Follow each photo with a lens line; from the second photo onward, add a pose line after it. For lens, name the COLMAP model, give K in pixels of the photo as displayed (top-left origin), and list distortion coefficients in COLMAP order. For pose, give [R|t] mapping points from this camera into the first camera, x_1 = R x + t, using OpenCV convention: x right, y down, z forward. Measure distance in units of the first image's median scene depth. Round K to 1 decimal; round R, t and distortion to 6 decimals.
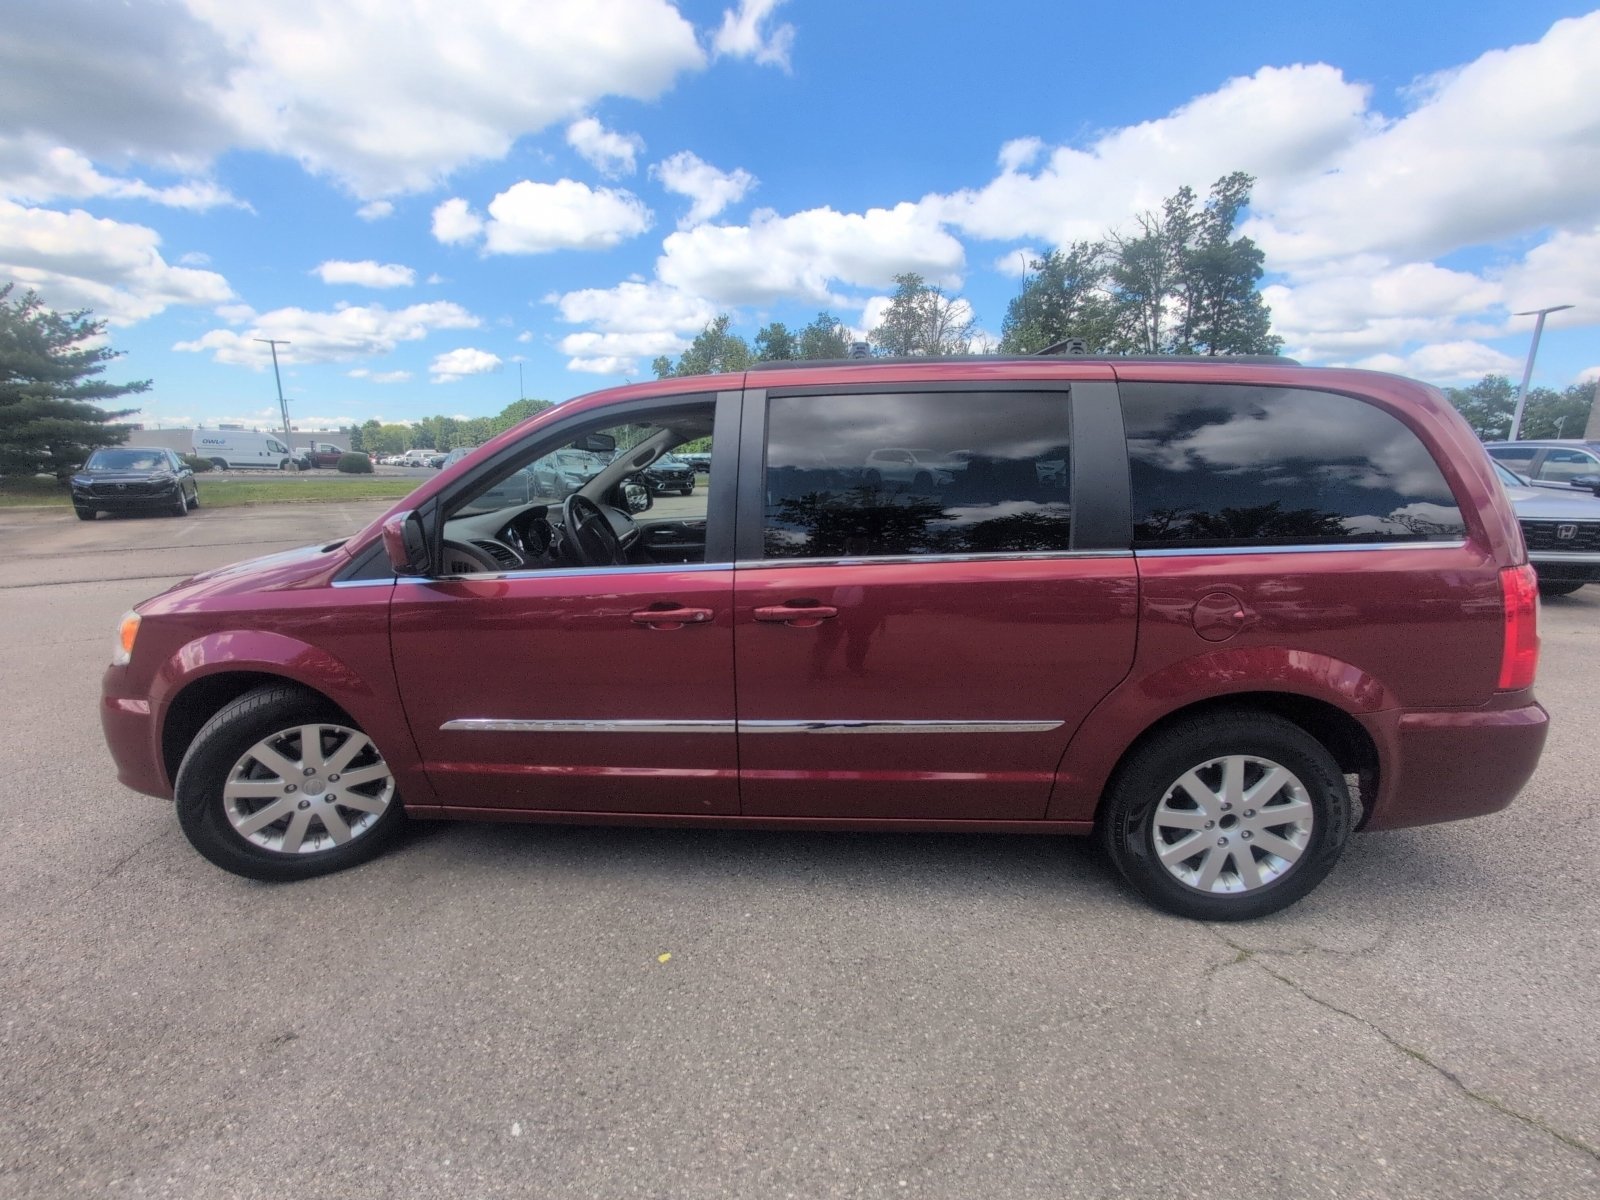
lens RADIAL K [[681.4, 0, 802.1], [0, 681.4, 605.4], [0, 0, 1]] dist [-0.000733, 0.000795]
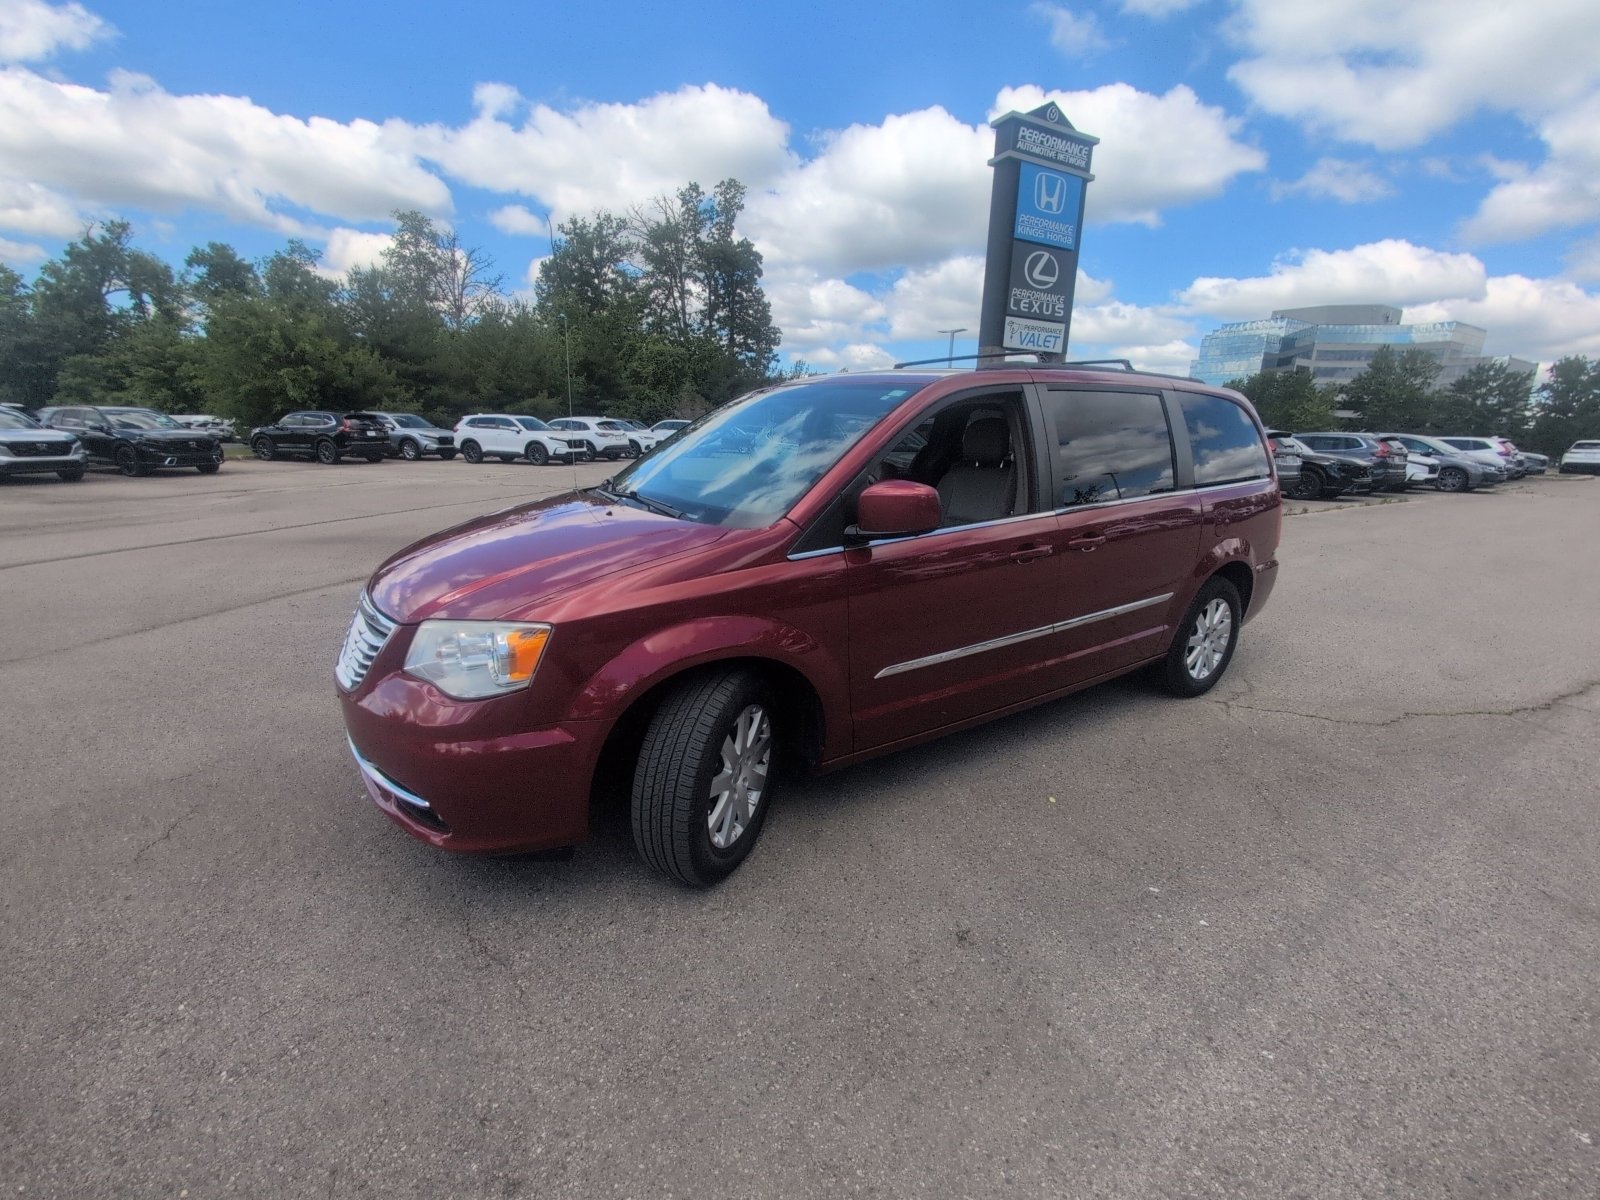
lens RADIAL K [[681.4, 0, 801.4], [0, 681.4, 602.4], [0, 0, 1]] dist [-0.000733, 0.000795]
pose [[0.793959, -0.139832, 0.591672, -0.049005], [0.116410, 0.990150, 0.077796, -0.001590], [-0.596722, 0.007109, 0.802417, 0.006989]]
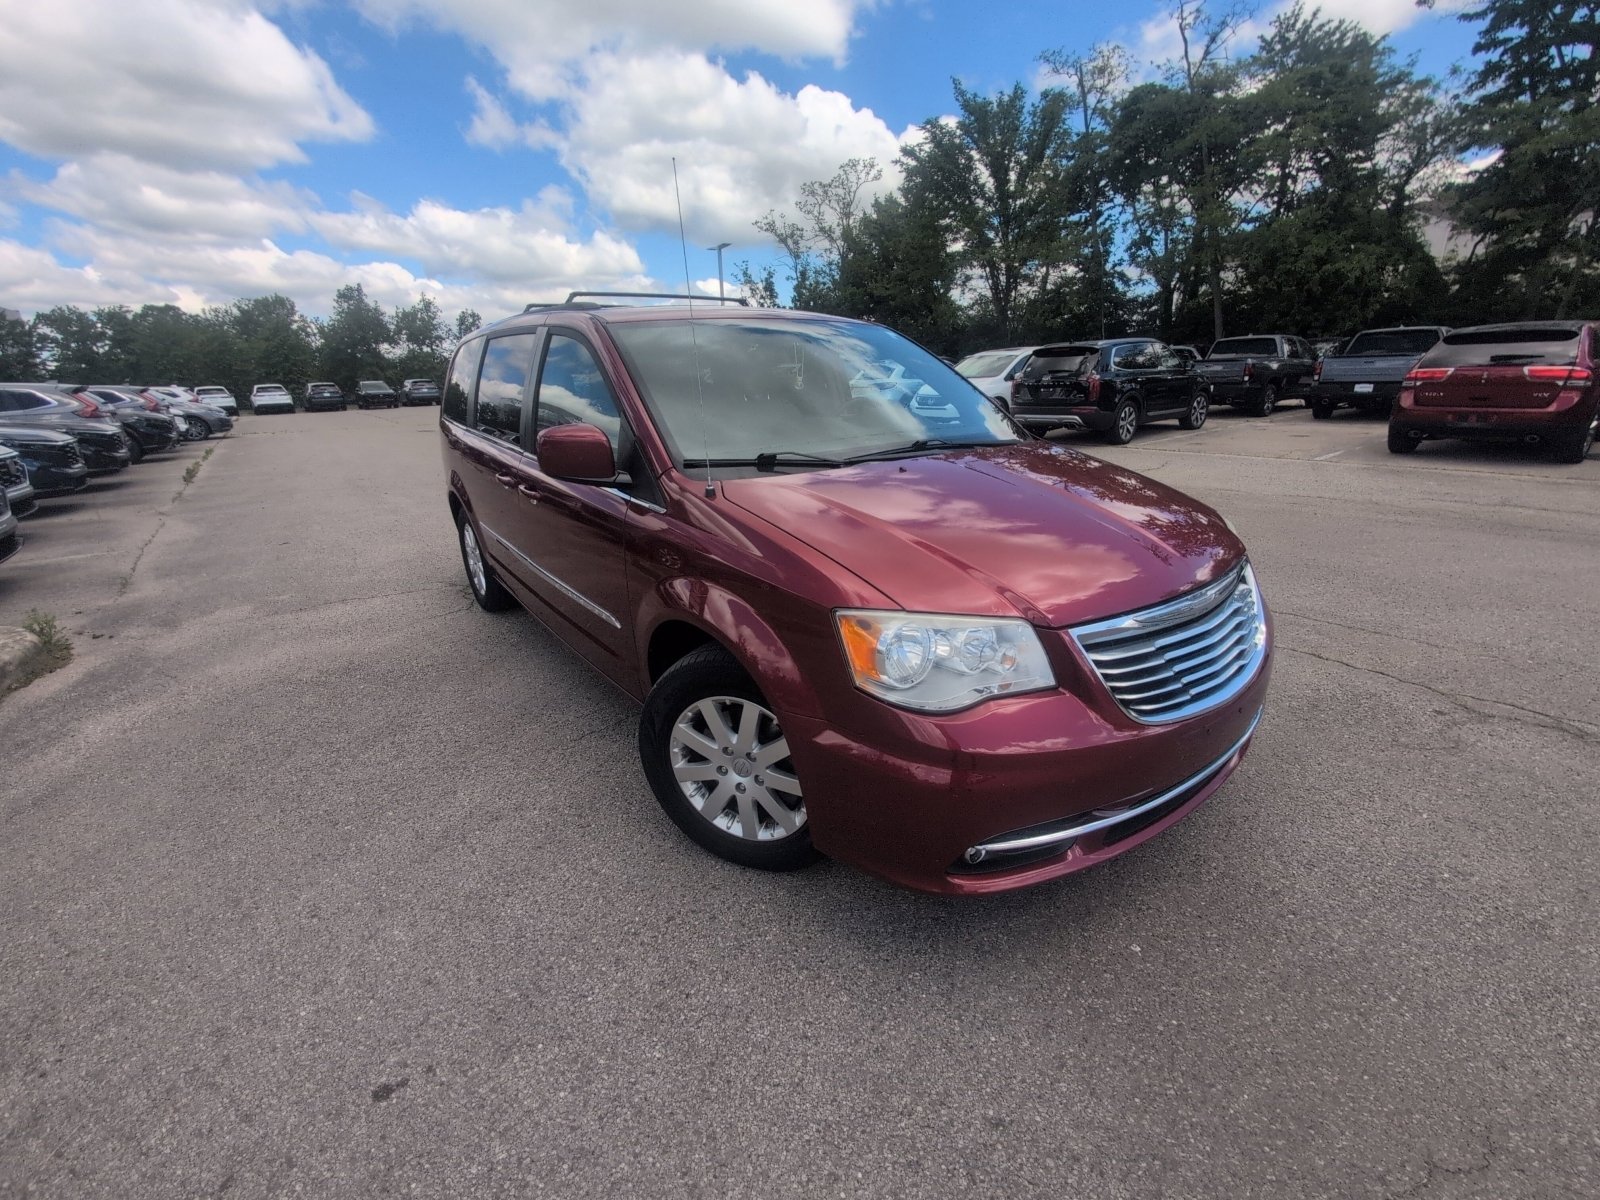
lens RADIAL K [[681.4, 0, 801.1], [0, 681.4, 607.4], [0, 0, 1]] dist [-0.000733, 0.000795]
pose [[-0.657764, -0.231809, 0.716666, -0.055629], [0.190844, 0.869129, 0.456283, -0.018434], [-0.728646, 0.436898, -0.527442, 0.084665]]
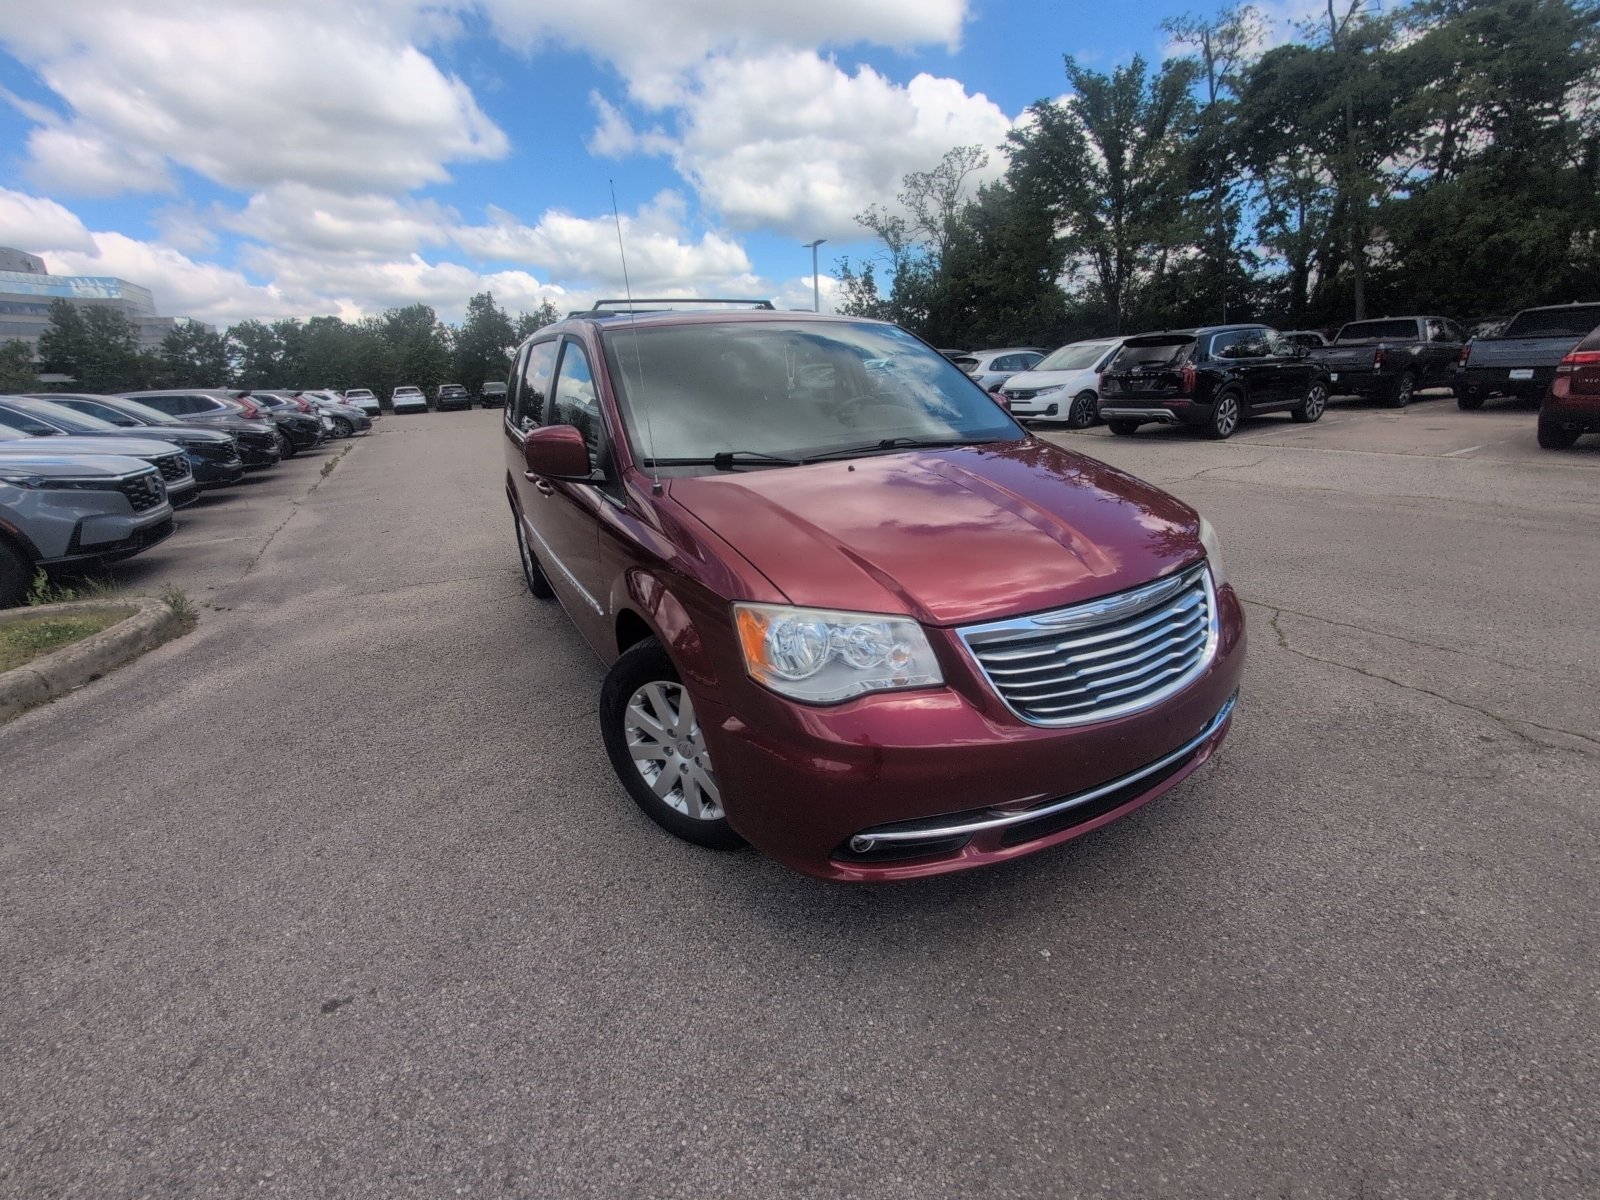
lens RADIAL K [[681.4, 0, 800.7], [0, 681.4, 605.6], [0, 0, 1]] dist [-0.000733, 0.000795]
pose [[-0.544019, -0.253423, 0.799888, -0.061595], [0.226569, 0.873520, 0.430846, -0.017319], [-0.807905, 0.415618, -0.417794, 0.079235]]
